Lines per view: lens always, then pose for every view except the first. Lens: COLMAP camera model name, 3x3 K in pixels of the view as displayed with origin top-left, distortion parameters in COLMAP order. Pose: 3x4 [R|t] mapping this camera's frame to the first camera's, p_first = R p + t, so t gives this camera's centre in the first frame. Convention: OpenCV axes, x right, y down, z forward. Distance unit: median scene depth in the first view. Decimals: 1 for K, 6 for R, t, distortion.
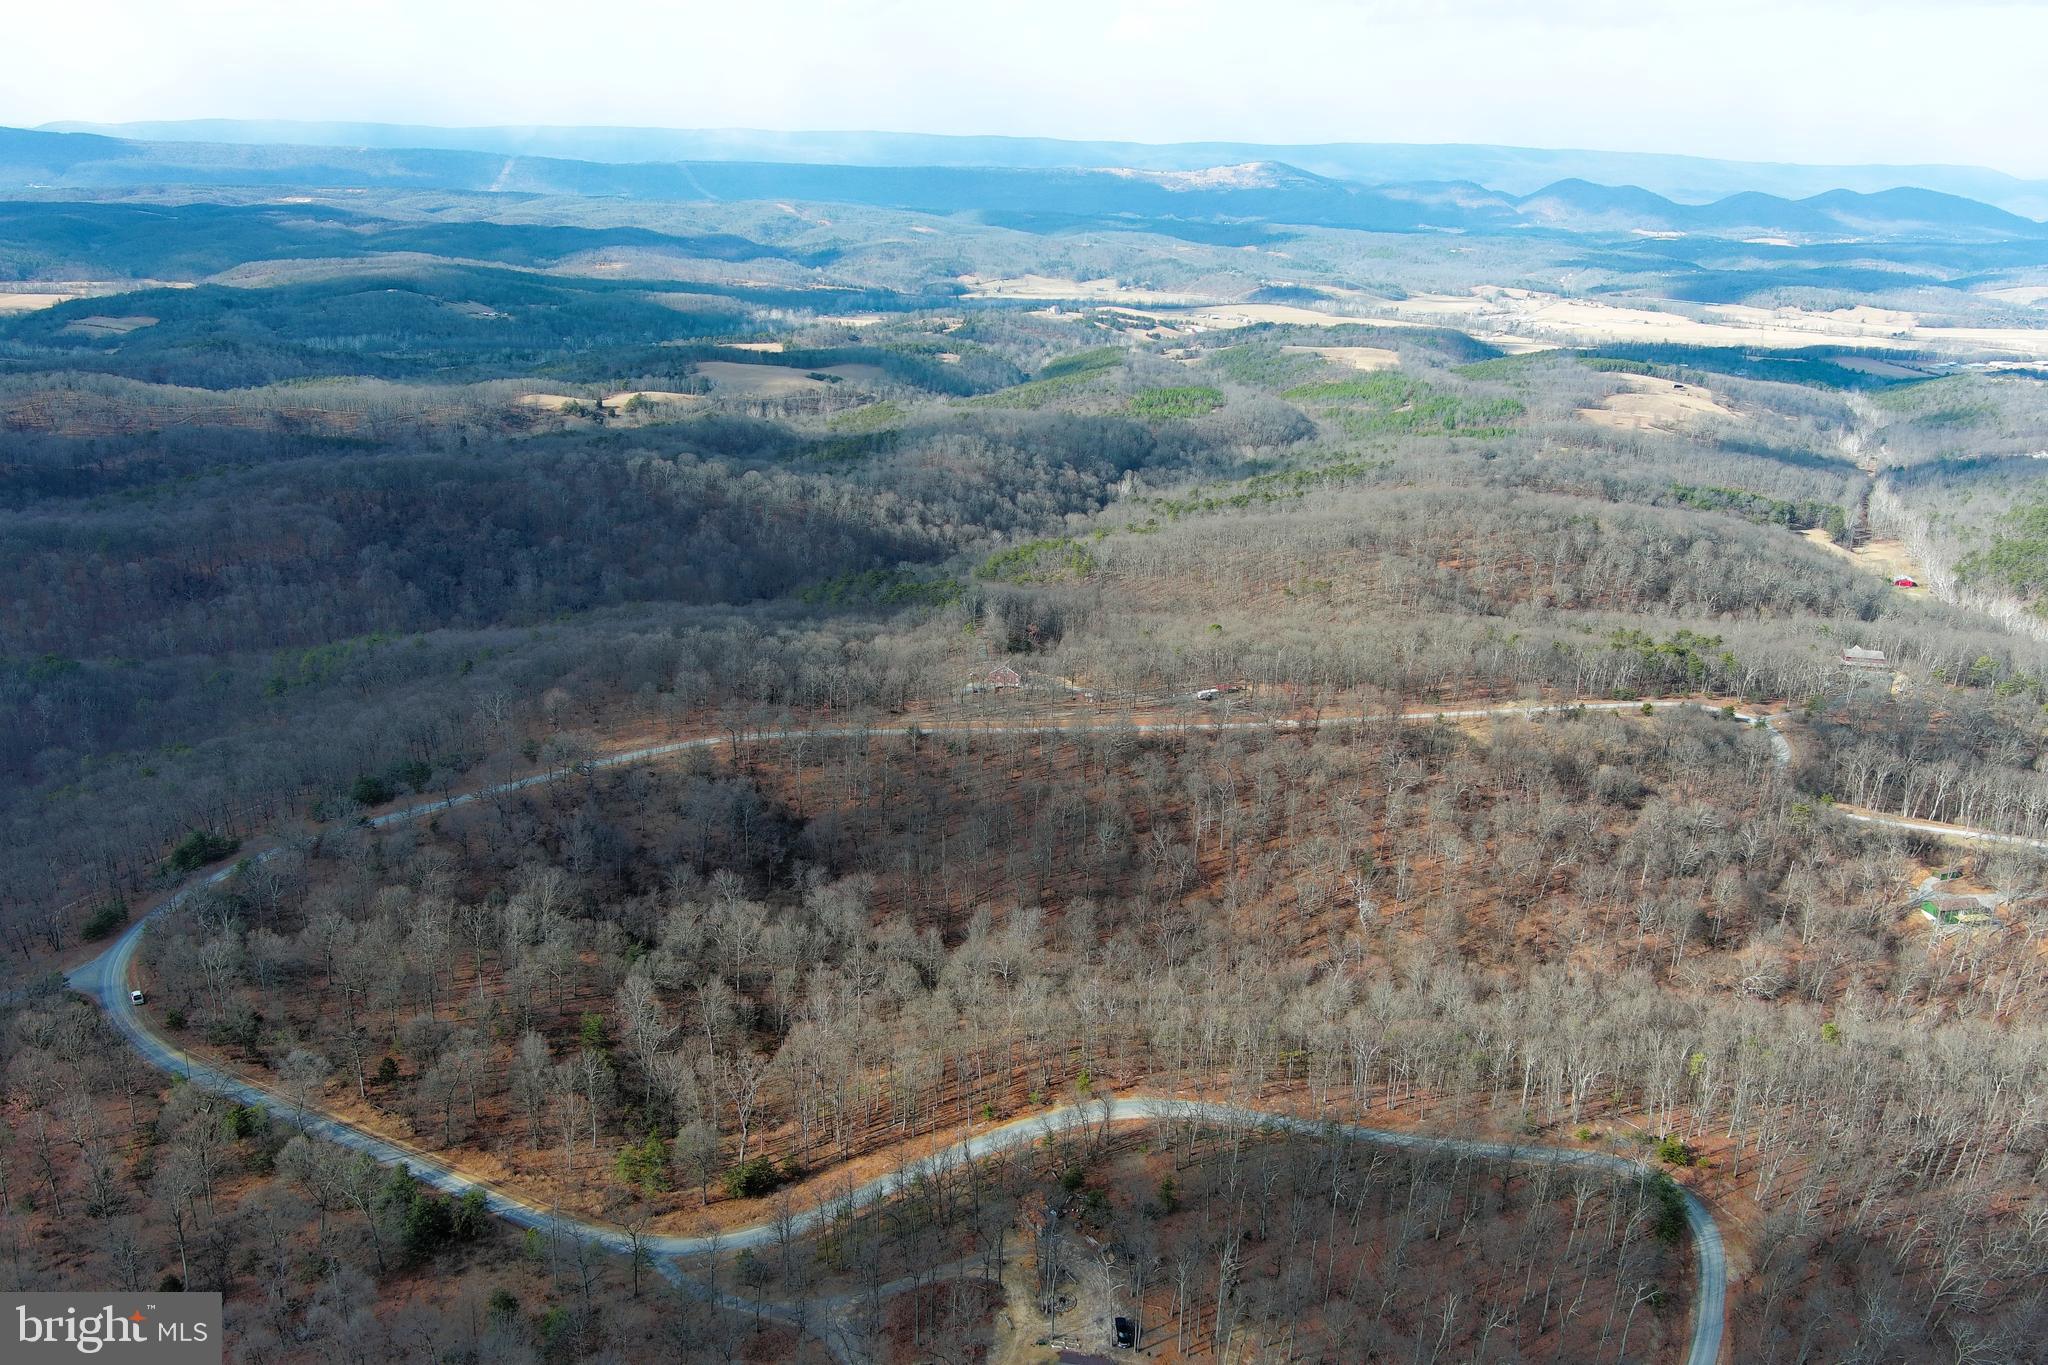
lens RADIAL K [[1585.7, 0, 1041.4], [0, 1585.7, 691.1], [0, 0, 1]] dist [0.020432, -0.018226]
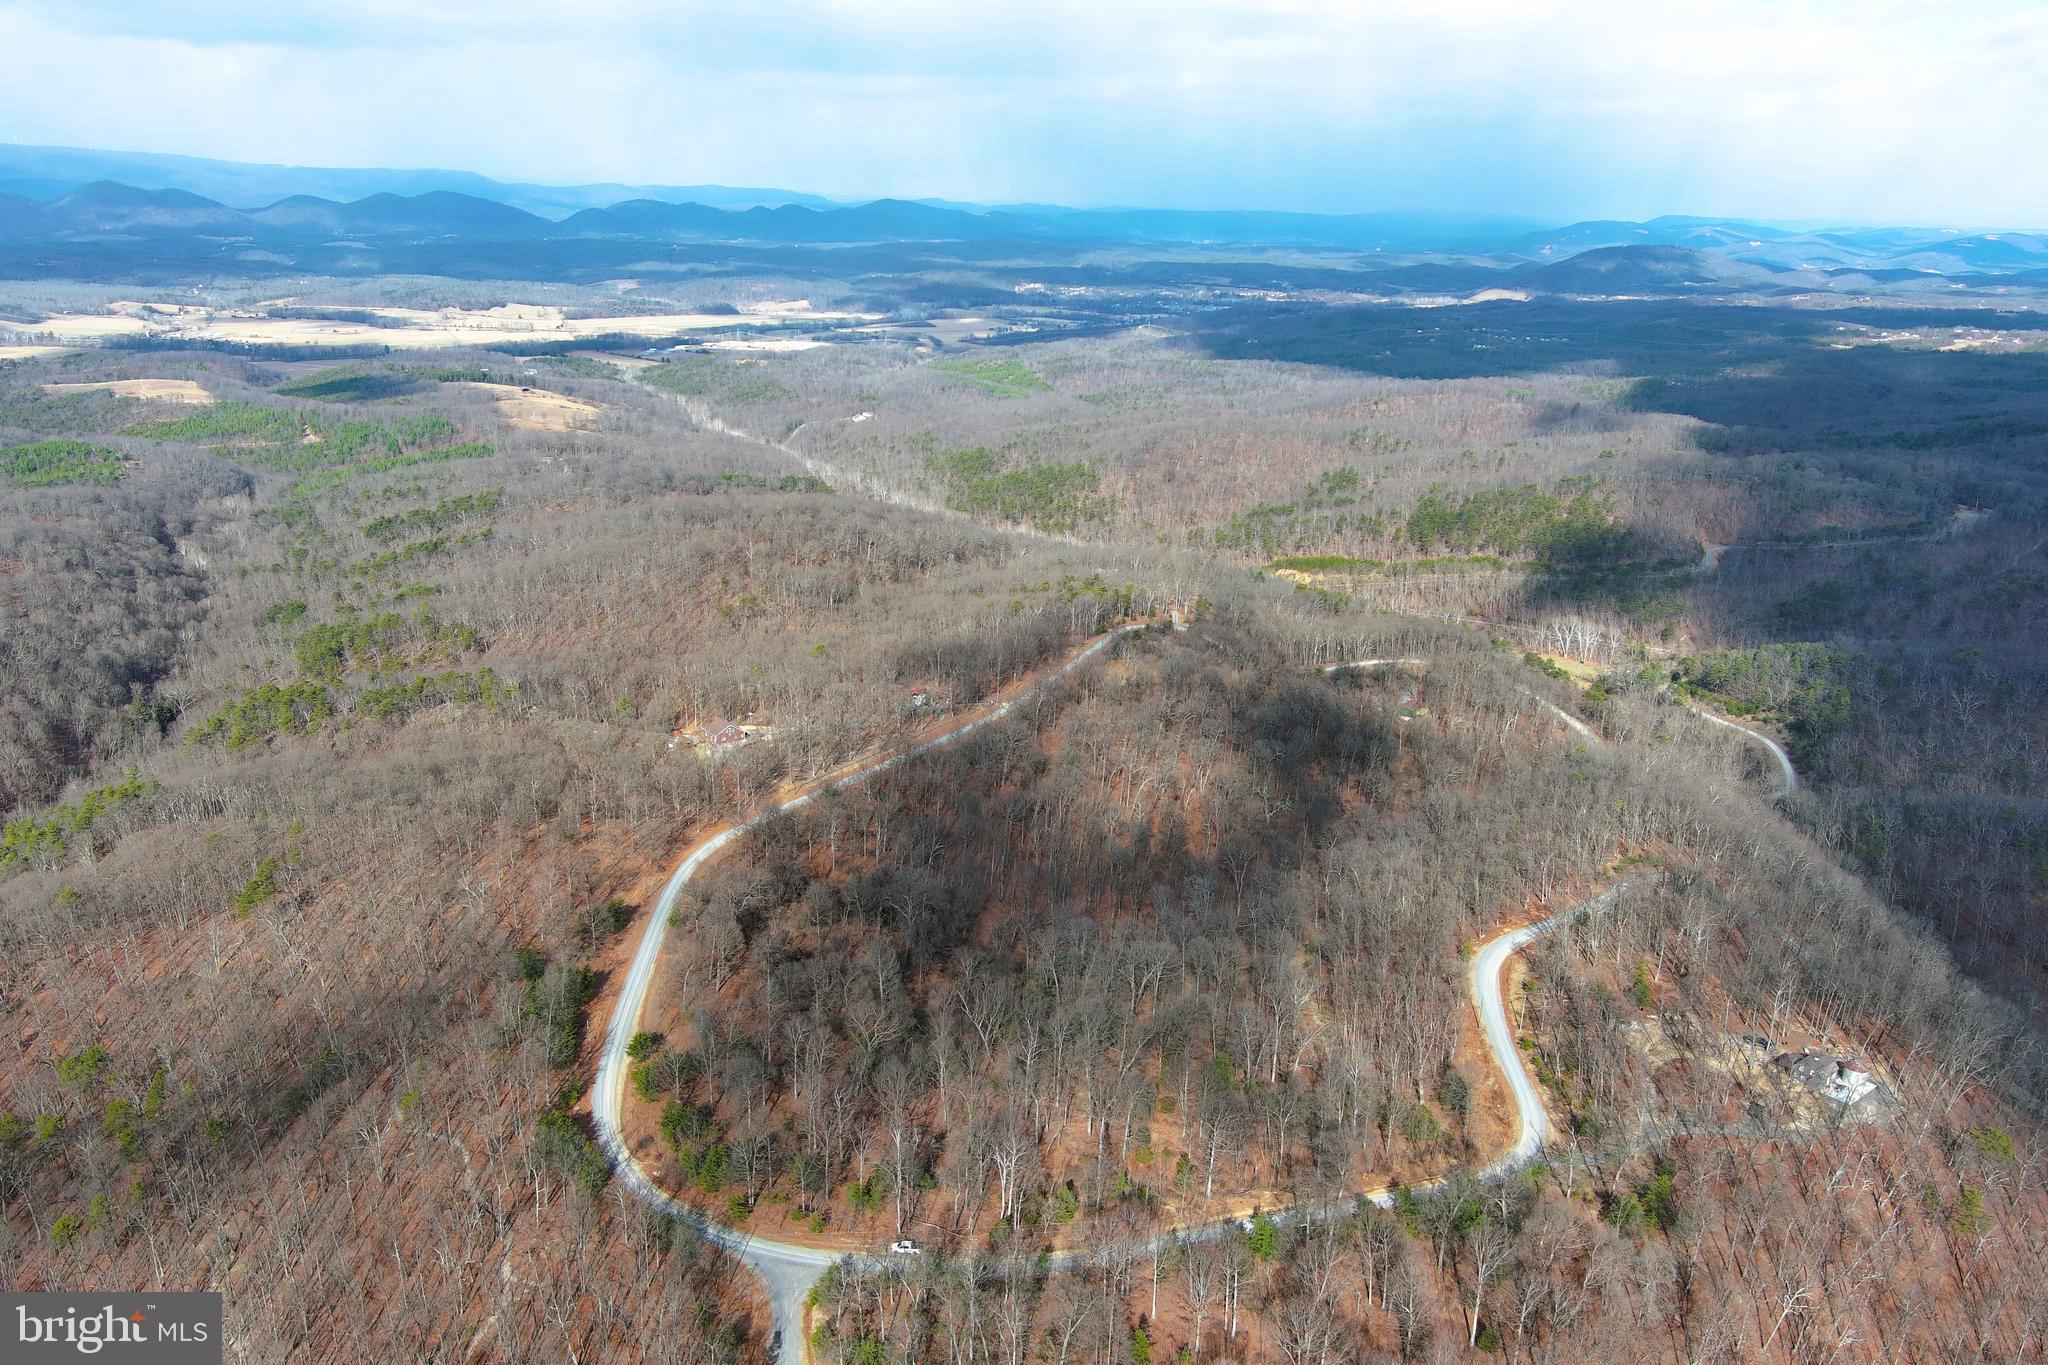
lens RADIAL K [[1585.7, 0, 1024.1], [0, 1585.7, 678.5], [0, 0, 1]] dist [0.020432, -0.018226]
pose [[0.651385, -0.224241, 0.724854, -0.981317], [0.229214, 0.968851, 0.093743, -0.150827], [-0.723297, 0.105084, 0.682495, 0.326562]]
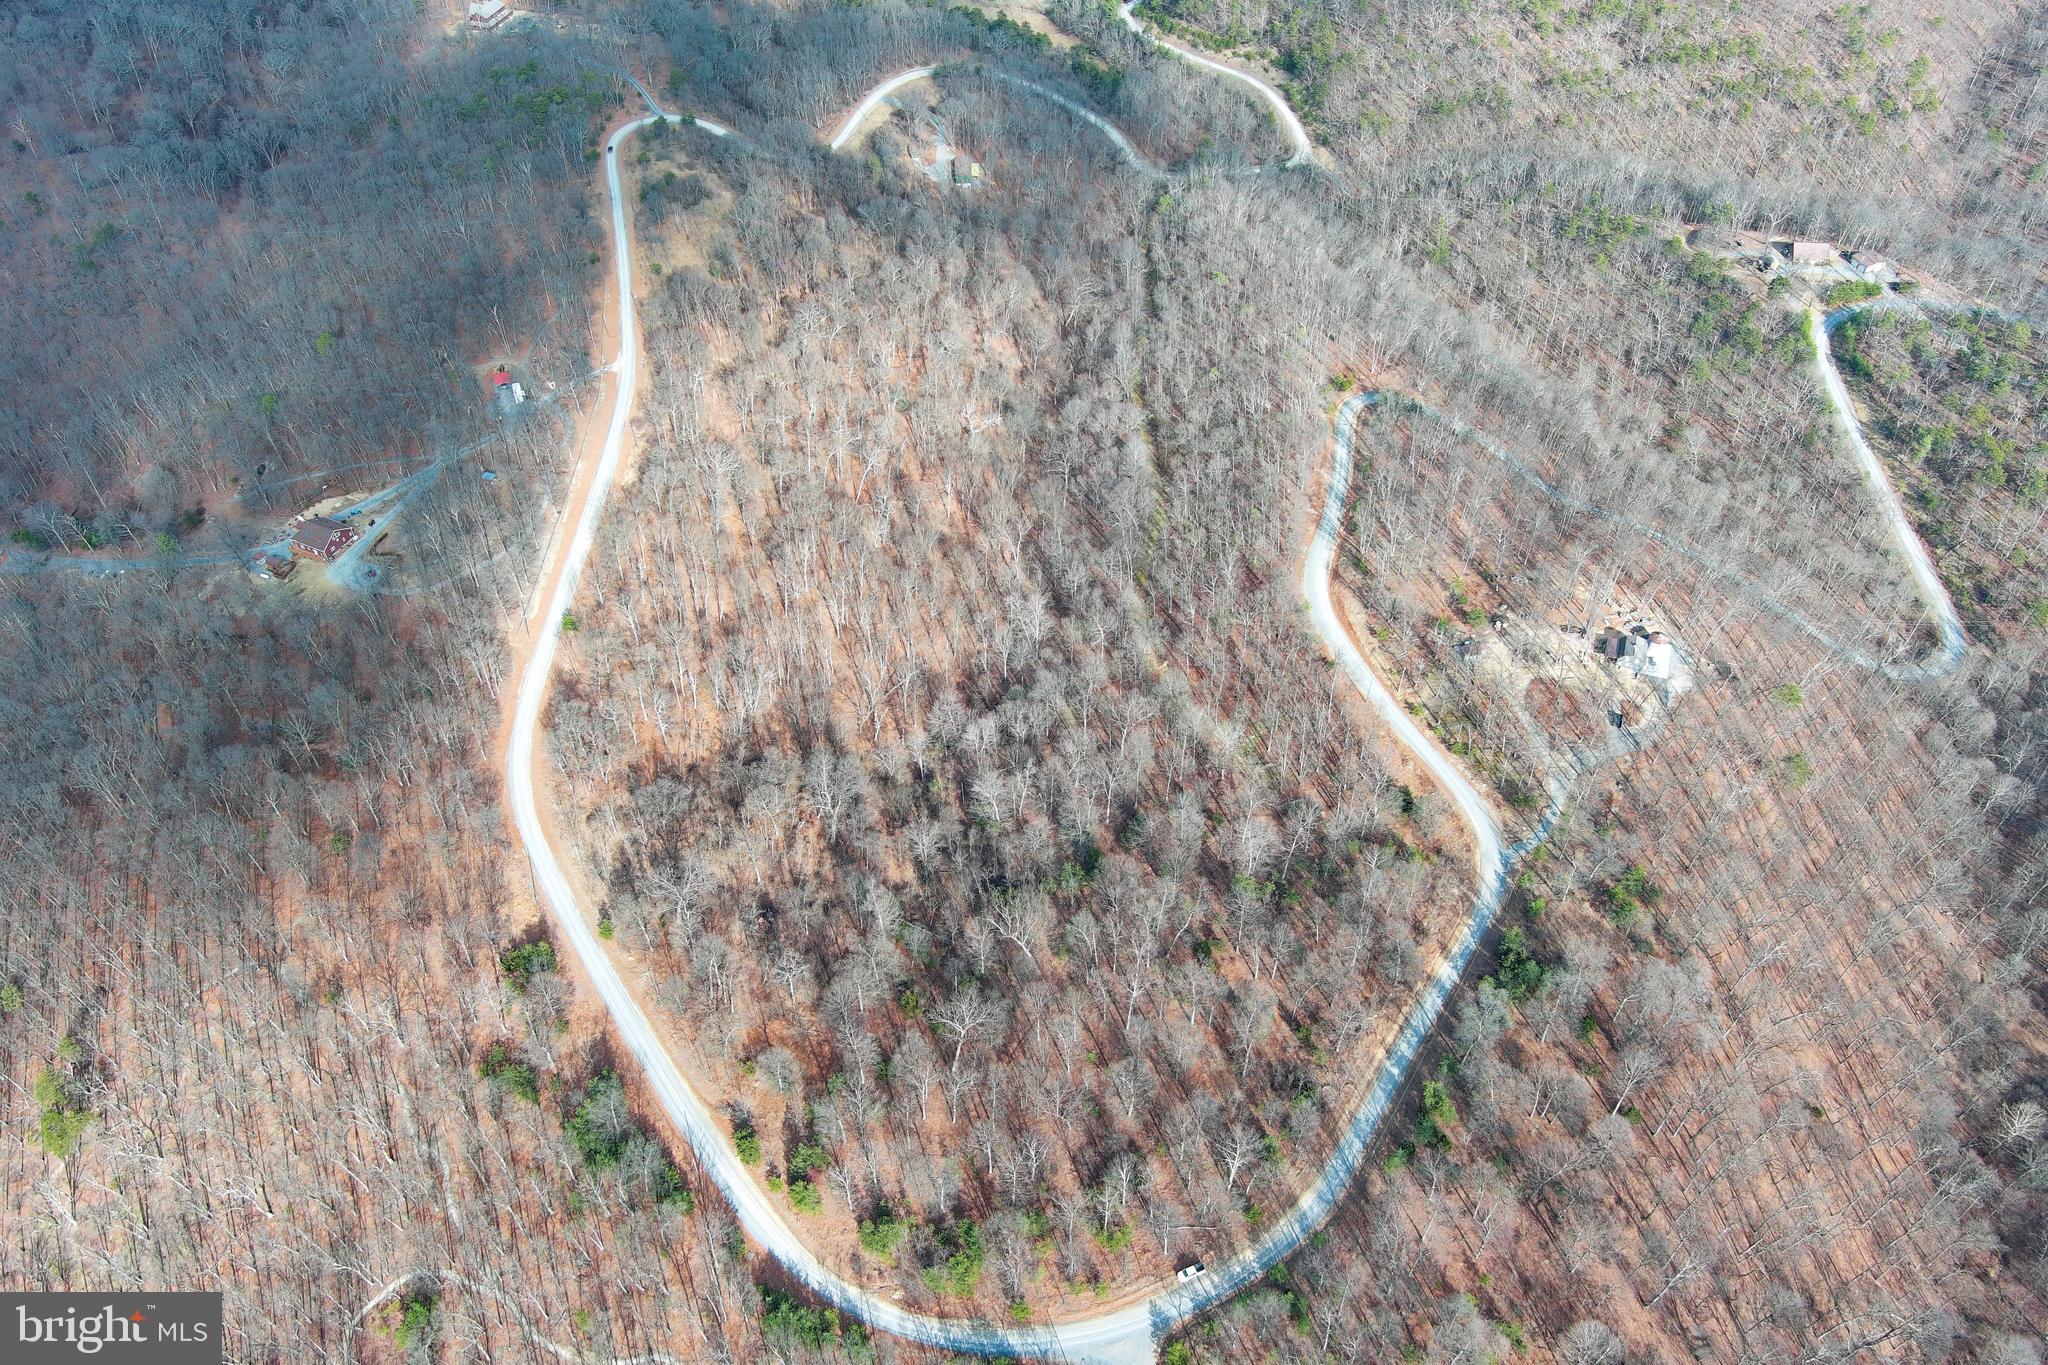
lens RADIAL K [[1585.7, 0, 1018.4], [0, 1585.7, 691.5], [0, 0, 1]] dist [0.020432, -0.018226]
pose [[0.175009, -0.734636, 0.655502, -0.857887], [0.311519, 0.672889, 0.670952, -0.617375], [-0.933985, 0.086779, 0.346615, 0.698370]]
